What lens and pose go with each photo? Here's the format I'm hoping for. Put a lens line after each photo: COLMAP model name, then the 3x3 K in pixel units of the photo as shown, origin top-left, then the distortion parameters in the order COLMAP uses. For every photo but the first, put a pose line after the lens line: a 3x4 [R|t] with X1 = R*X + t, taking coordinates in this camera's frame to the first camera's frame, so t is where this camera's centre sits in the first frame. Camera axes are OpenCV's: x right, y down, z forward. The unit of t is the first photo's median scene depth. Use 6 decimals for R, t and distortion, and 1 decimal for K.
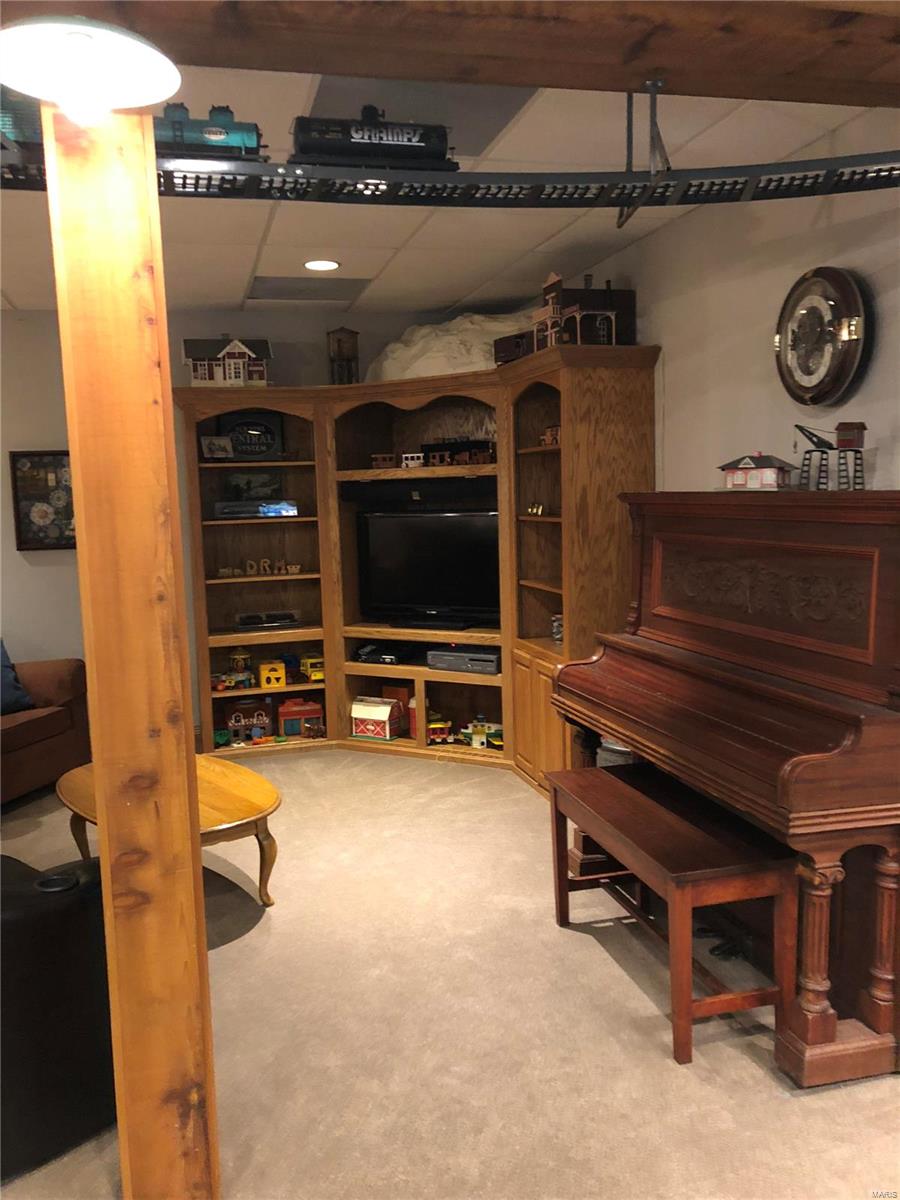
lens RADIAL K [[987.2, 0, 448.6], [0, 987.2, 605.7], [0, 0, 1]] dist [0.051293, -0.070469]
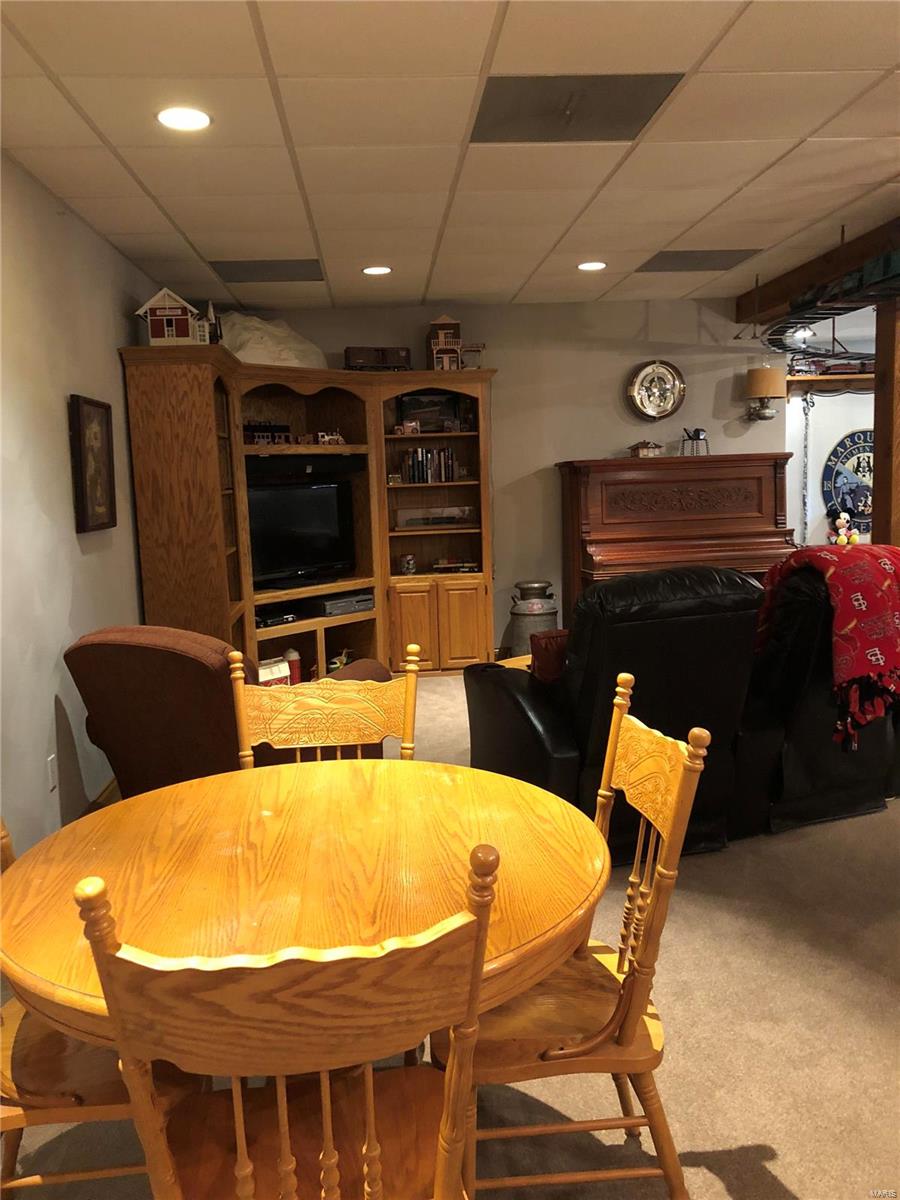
lens RADIAL K [[987.2, 0, 451.0], [0, 987.2, 596.5], [0, 0, 1]] dist [0.051293, -0.070469]
pose [[0.184935, -0.106717, 0.976939, -1.128761], [0.145087, 0.986158, 0.080259, -0.032969], [-0.971982, 0.126898, 0.197858, 0.617445]]
